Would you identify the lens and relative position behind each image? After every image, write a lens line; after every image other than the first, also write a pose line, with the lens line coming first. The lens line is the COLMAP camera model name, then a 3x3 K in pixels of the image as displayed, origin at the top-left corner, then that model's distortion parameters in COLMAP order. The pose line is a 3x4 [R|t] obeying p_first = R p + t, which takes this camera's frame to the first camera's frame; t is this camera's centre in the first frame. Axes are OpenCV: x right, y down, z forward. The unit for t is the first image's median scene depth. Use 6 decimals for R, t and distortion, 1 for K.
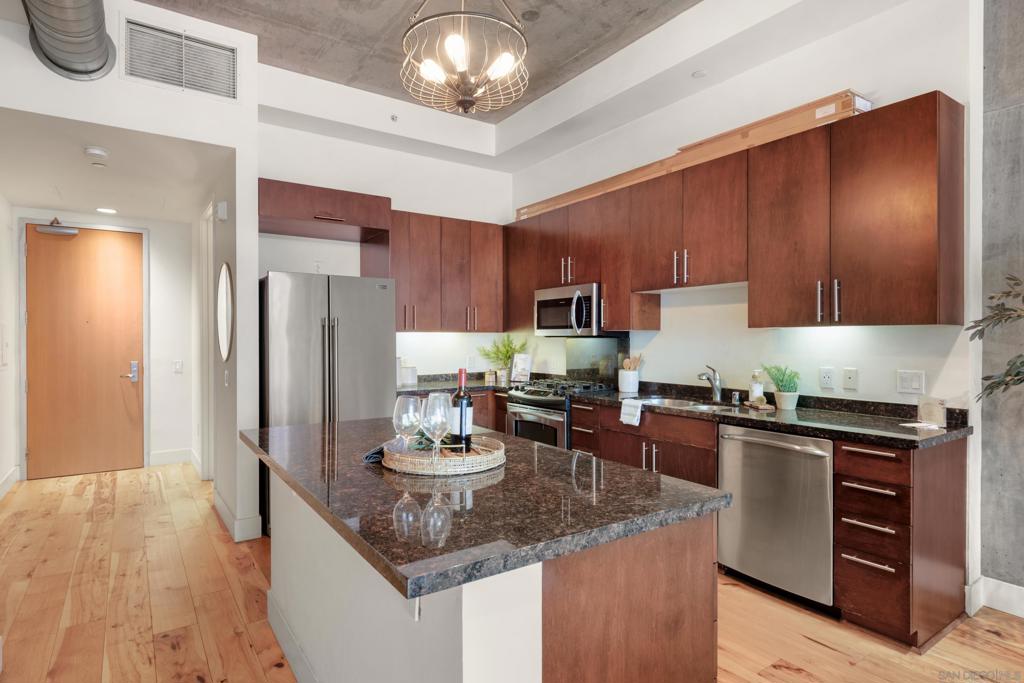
lens RADIAL K [[549.4, 0, 510.8], [0, 549.4, 340.6], [0, 0, 1]] dist [0.001115, 0.000773]
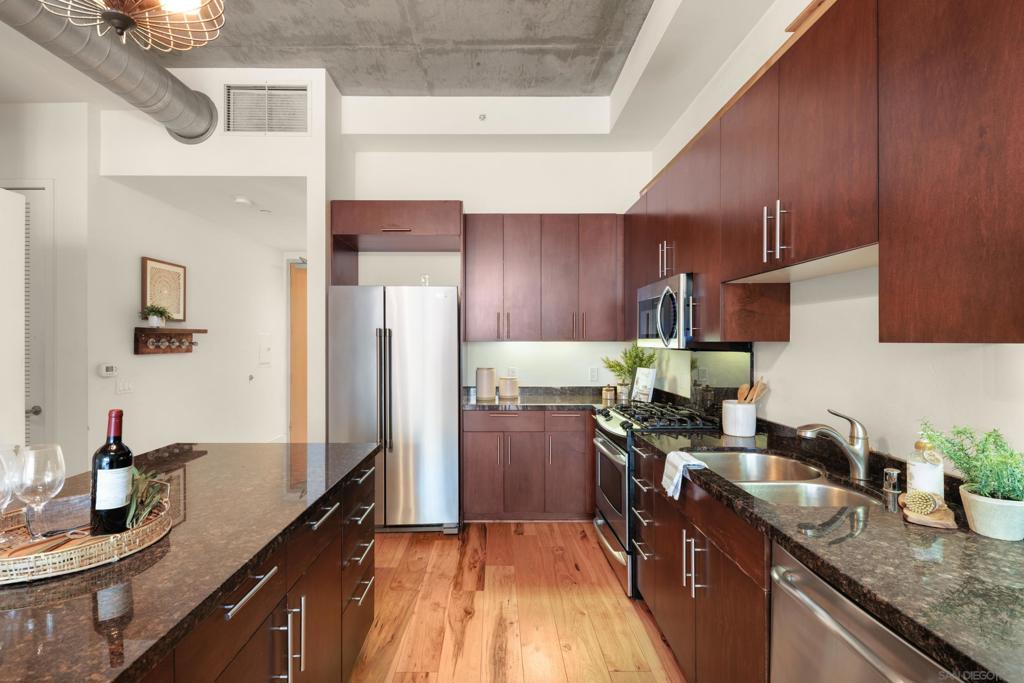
lens RADIAL K [[478.4, 0, 487.5], [0, 478.4, 339.6], [0, 0, 1]] dist [0.018033, -0.001099]
pose [[0.820010, 0.000966, -0.572348, 0.289554], [-0.004105, 0.999983, -0.004193, -0.016679], [0.572334, 0.005788, 0.820000, 0.347182]]
